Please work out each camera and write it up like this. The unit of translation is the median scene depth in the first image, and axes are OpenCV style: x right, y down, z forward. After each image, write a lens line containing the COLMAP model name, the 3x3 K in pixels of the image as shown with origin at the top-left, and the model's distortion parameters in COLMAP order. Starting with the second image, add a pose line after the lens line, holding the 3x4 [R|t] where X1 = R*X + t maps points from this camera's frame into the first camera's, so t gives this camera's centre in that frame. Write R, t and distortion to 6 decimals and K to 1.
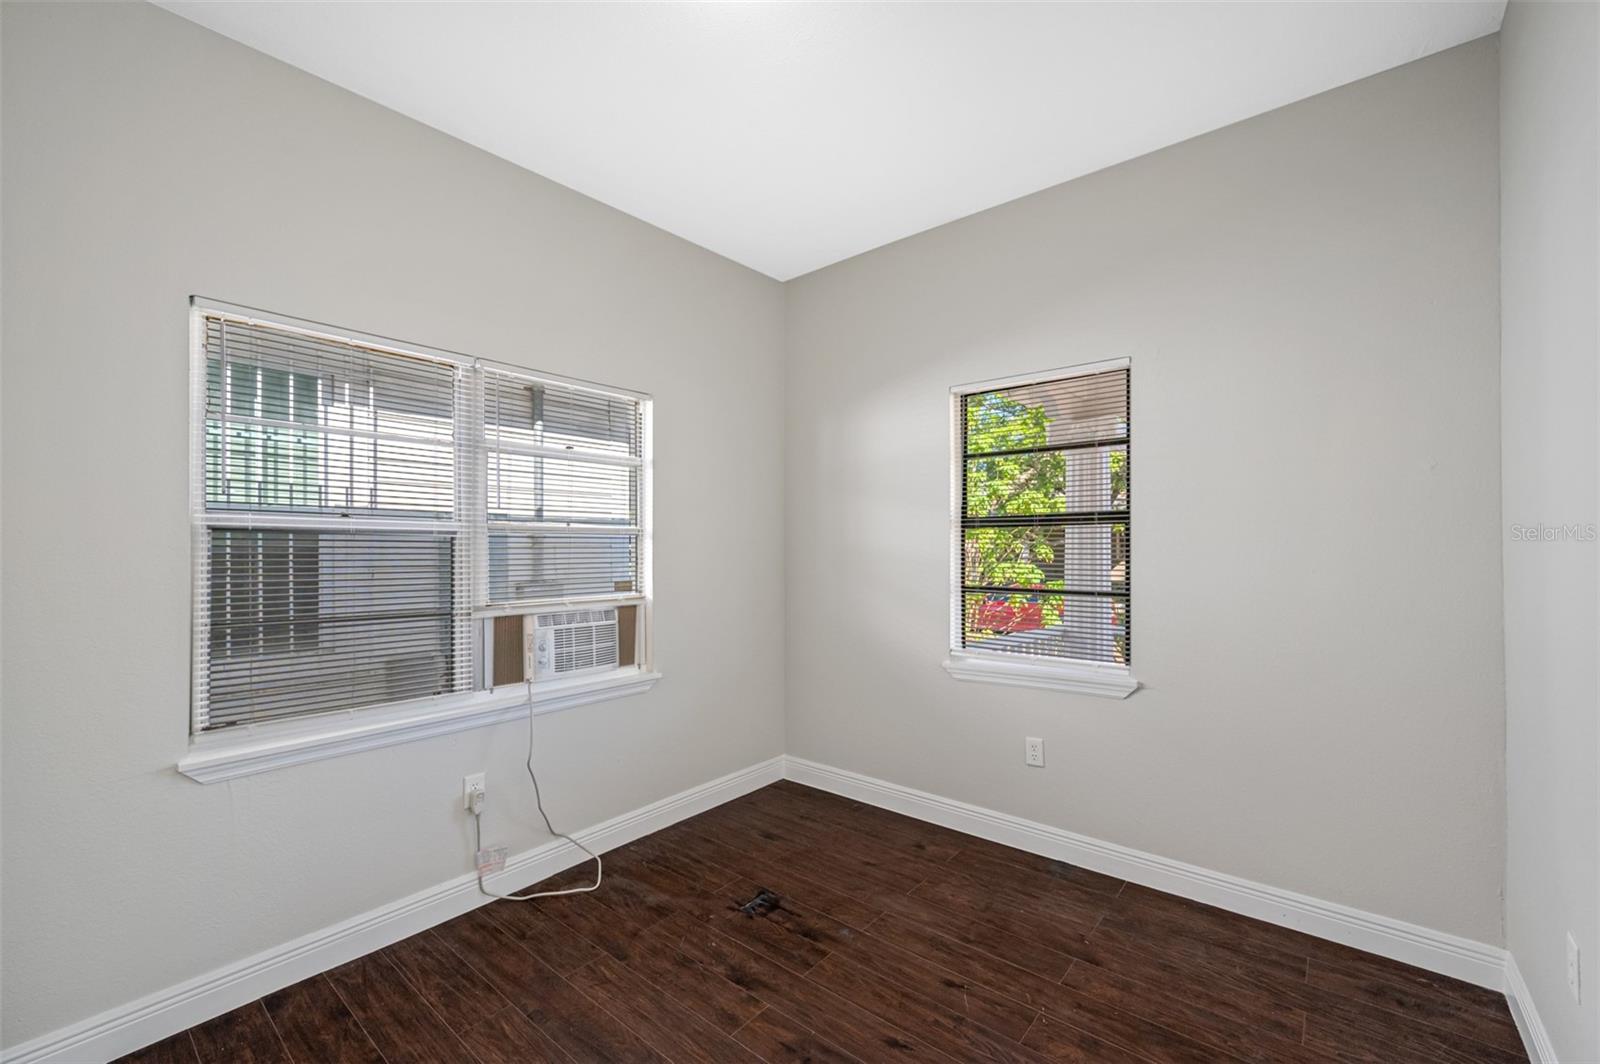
lens RADIAL K [[642.4, 0, 803.0], [0, 642.4, 545.5], [0, 0, 1]] dist [0.000358, -0.000011]
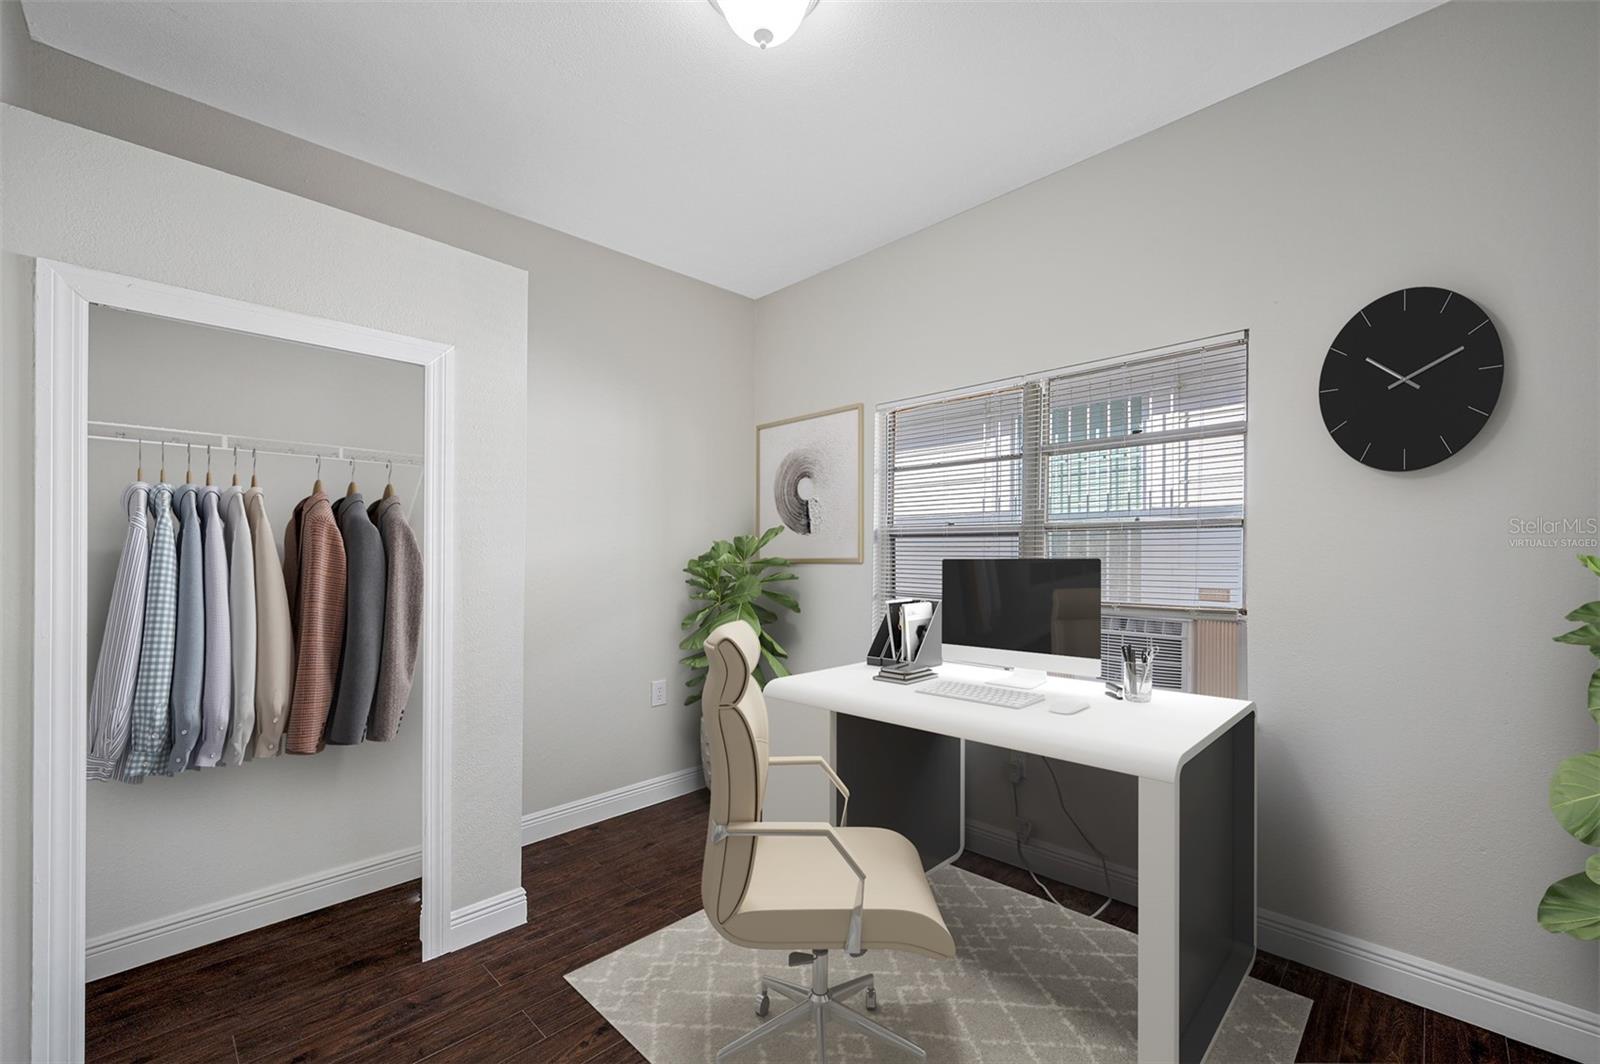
lens RADIAL K [[642.4, 0, 803.0], [0, 642.4, 545.5], [0, 0, 1]] dist [0.000358, -0.000011]
pose [[-0.089370, -0.006589, -0.995977, 0.472131], [0.009202, 0.999930, -0.007440, 0.005296], [0.995956, -0.009830, -0.089303, 0.530121]]
